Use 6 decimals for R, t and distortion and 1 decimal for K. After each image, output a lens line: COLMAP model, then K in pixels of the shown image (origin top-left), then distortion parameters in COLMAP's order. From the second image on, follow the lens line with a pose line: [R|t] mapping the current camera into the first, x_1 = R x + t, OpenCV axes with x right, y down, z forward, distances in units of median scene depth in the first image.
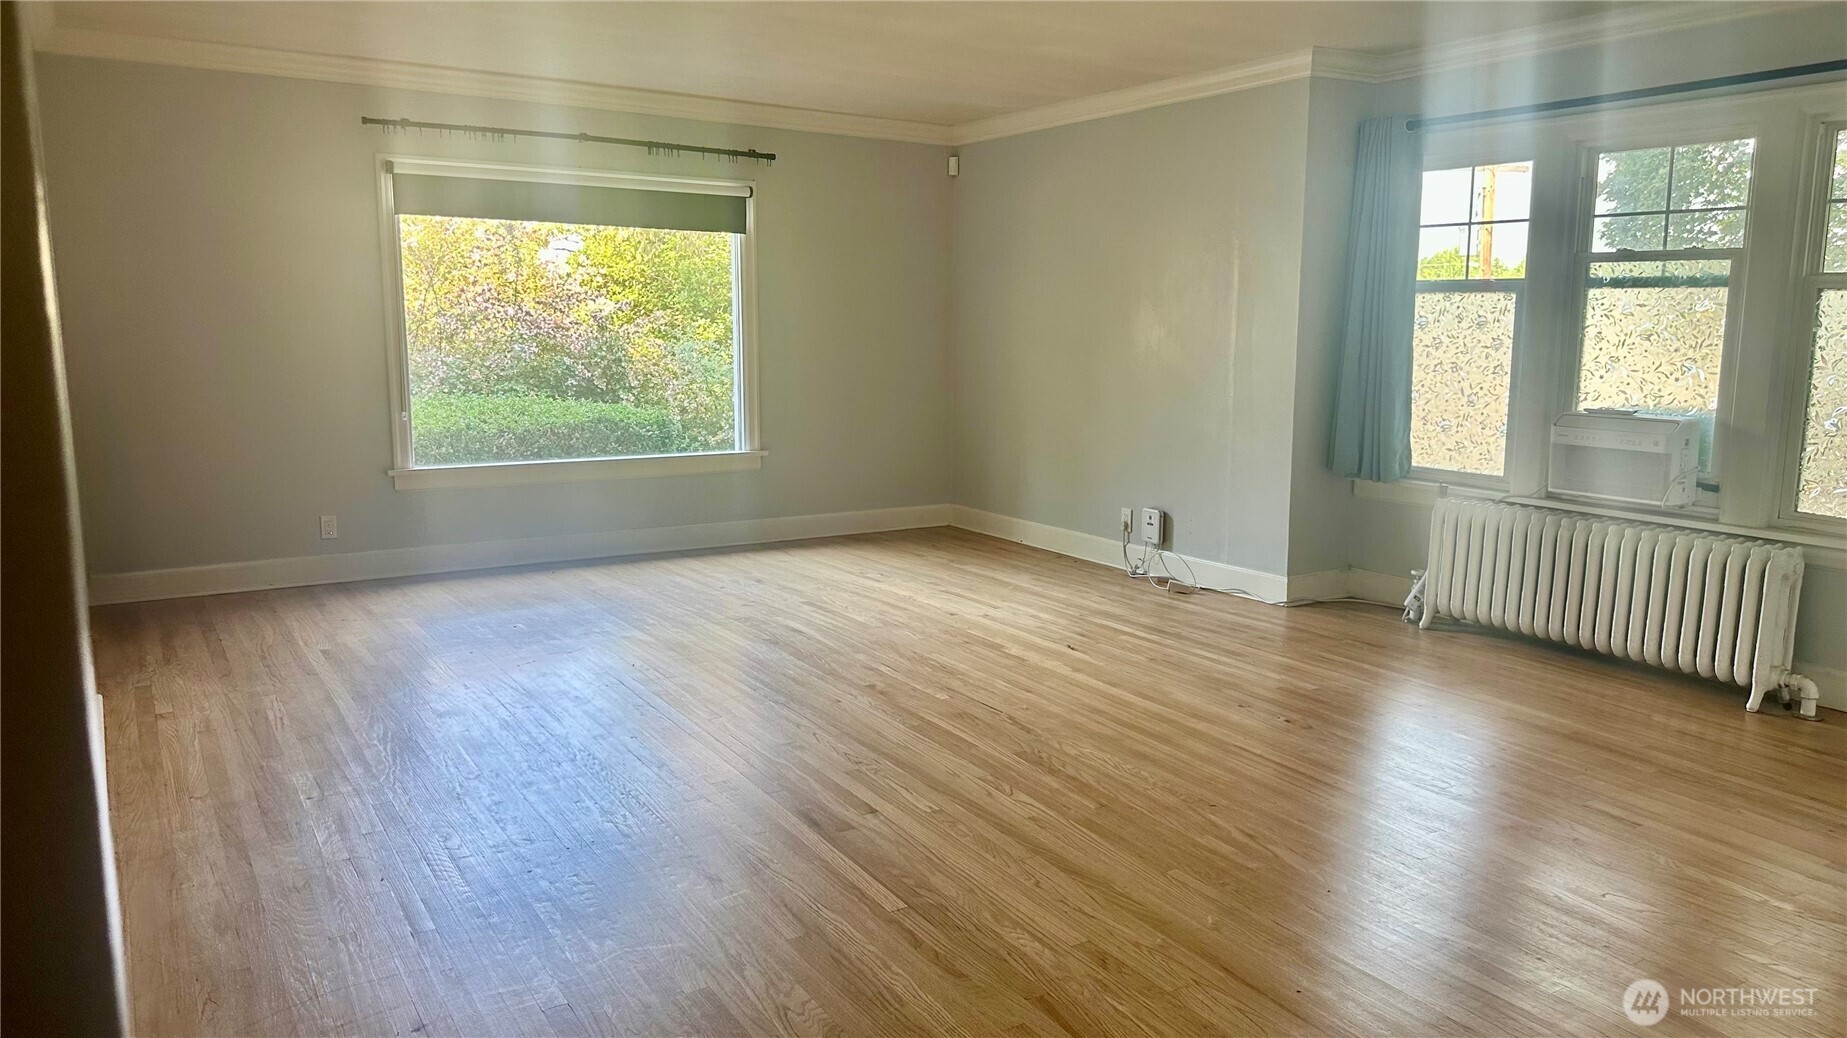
lens RADIAL K [[1292.5, 0, 923.5], [0, 1292.5, 519.0], [0, 0, 1]] dist [0.005145, 0.001494]
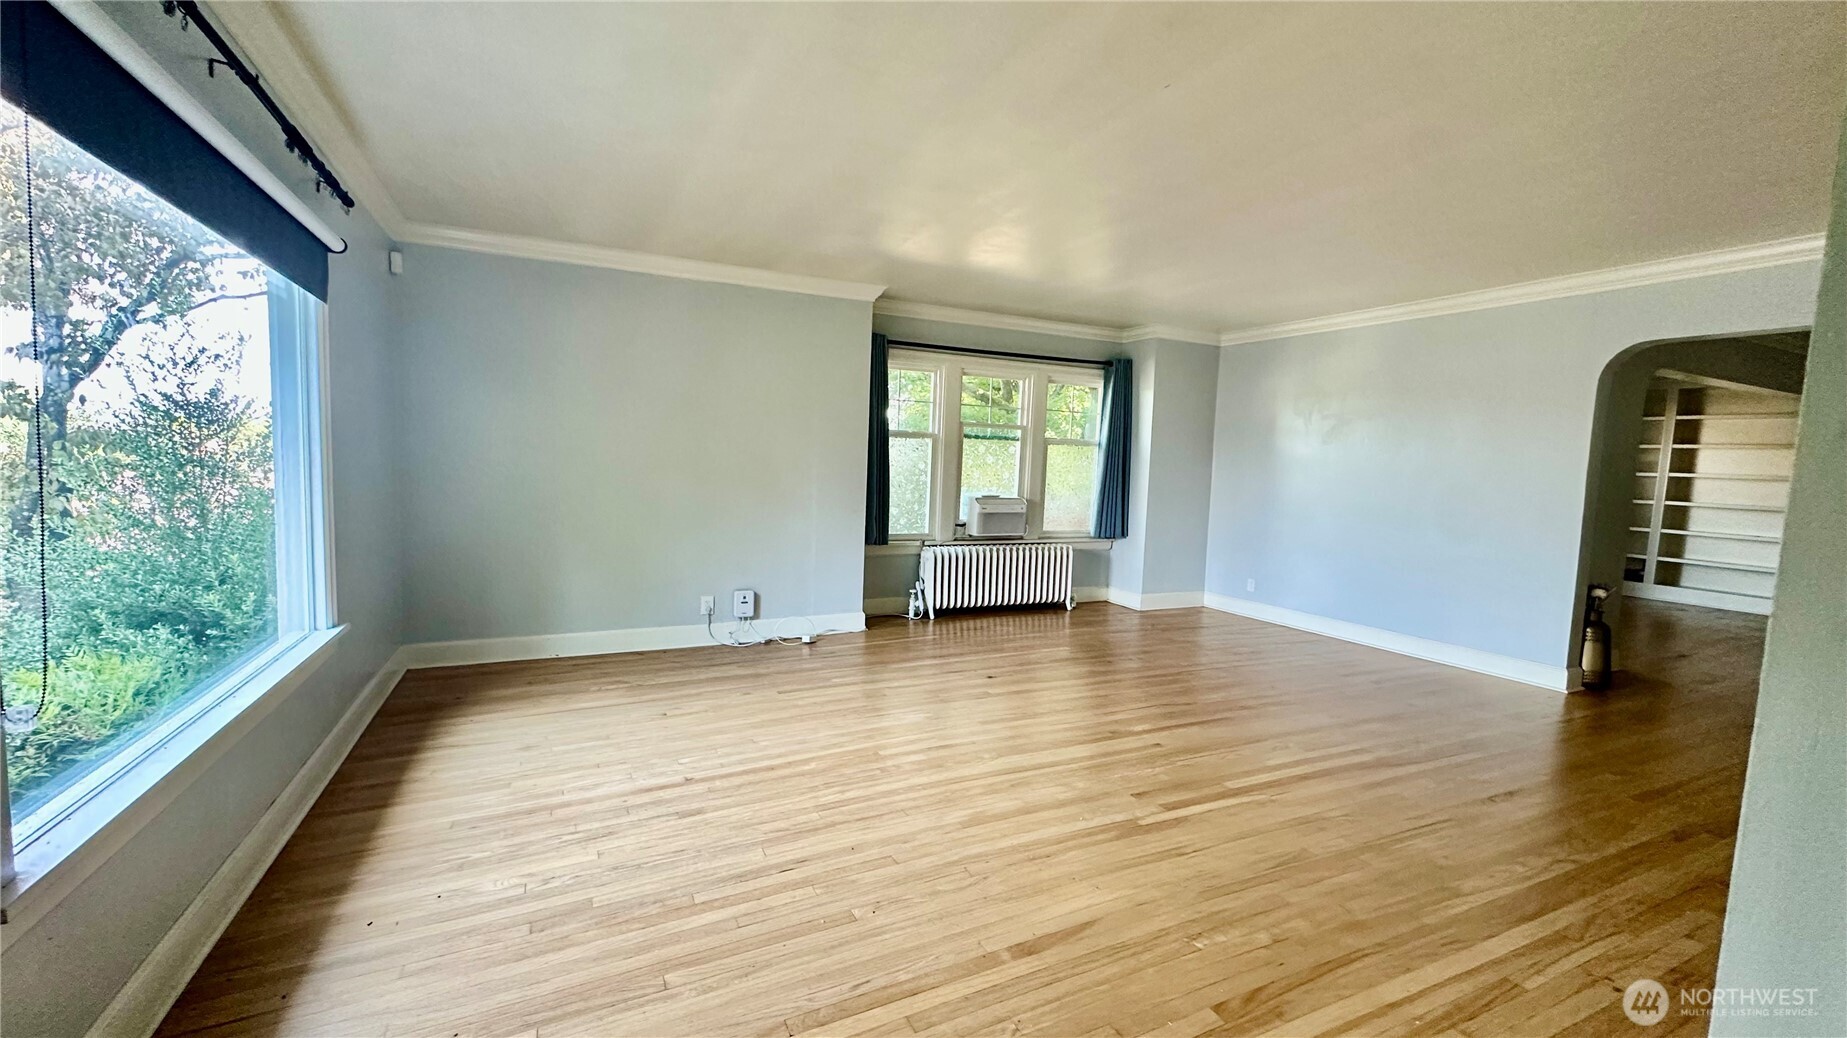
lens RADIAL K [[732.6, 0, 923.5], [0, 732.6, 519.0], [0, 0, 1]] dist [-0.001040, -0.000310]
pose [[0.108911, -0.076948, 0.991069, -0.632577], [0.129833, 0.989560, 0.062563, -0.123324], [-0.985536, 0.121860, 0.117765, 0.876550]]
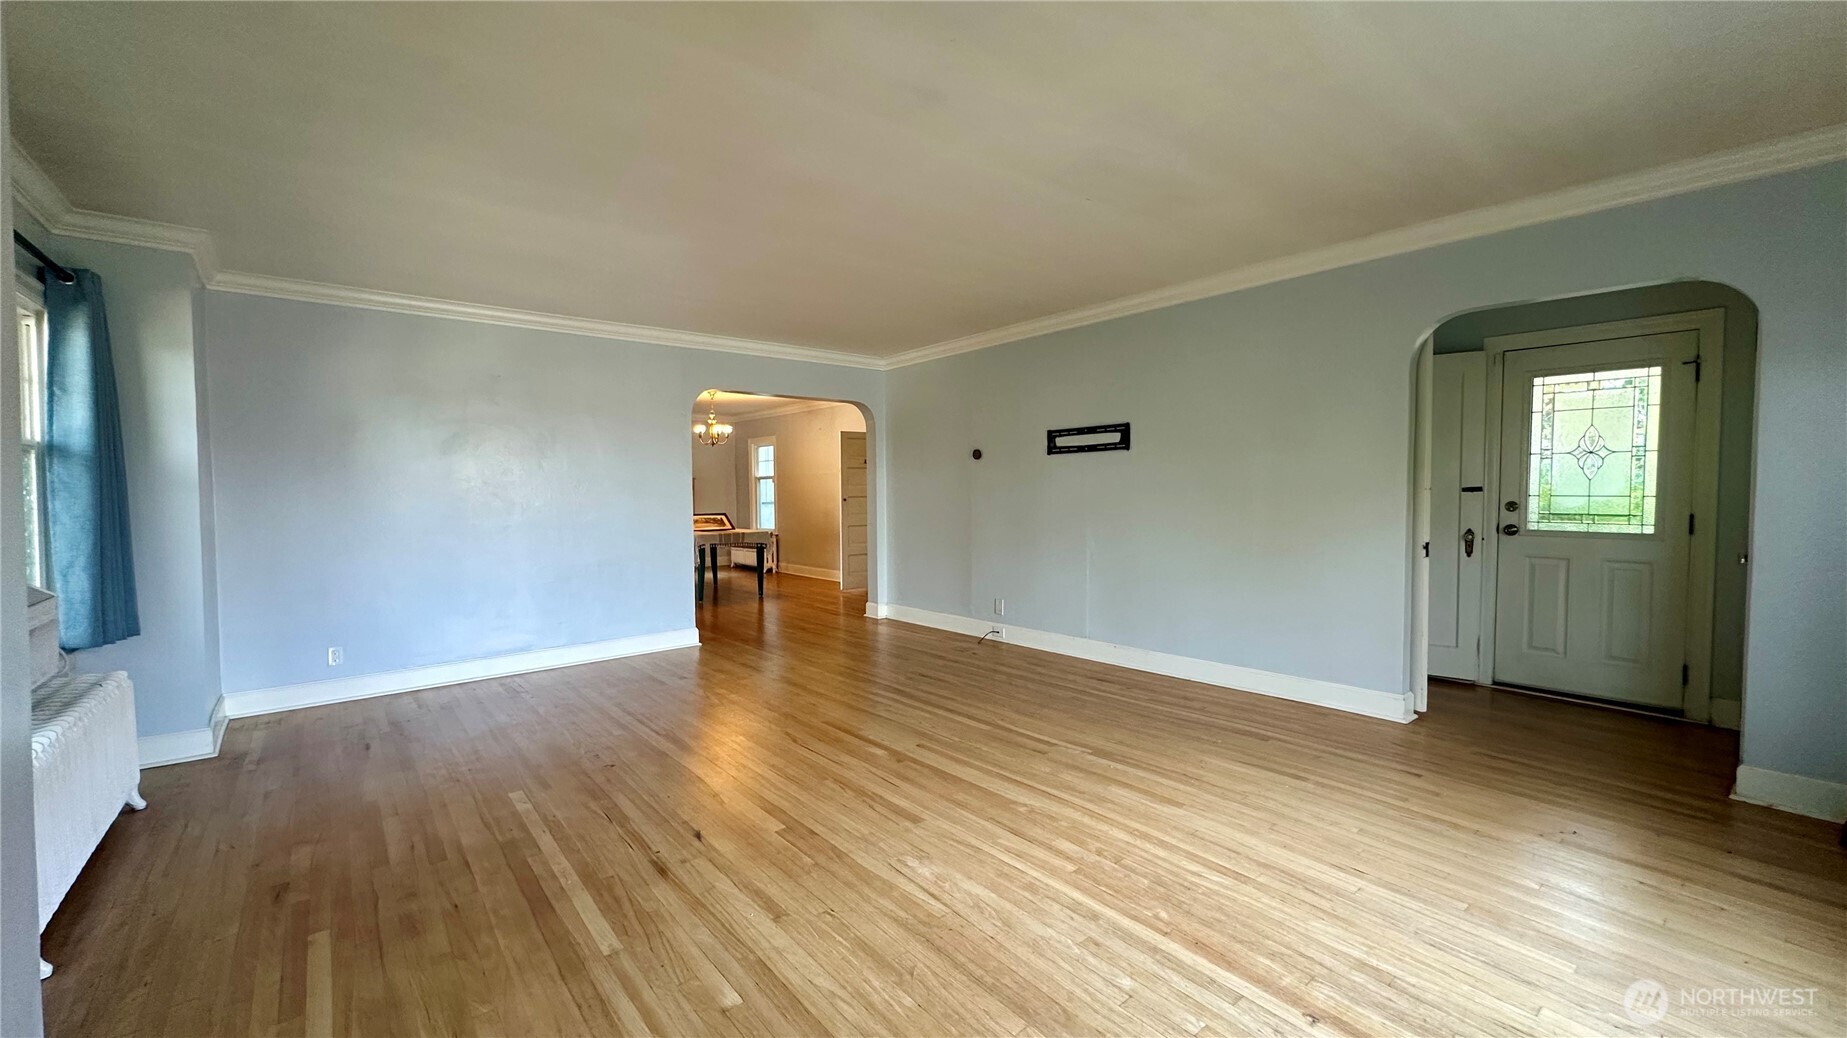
lens RADIAL K [[732.6, 0, 923.5], [0, 732.6, 519.0], [0, 0, 1]] dist [-0.001040, -0.000310]
pose [[-0.991972, 0.015681, -0.125480, 0.019744], [-0.010686, 0.978338, 0.206739, -0.198992], [0.126004, 0.206420, -0.970316, 1.340949]]
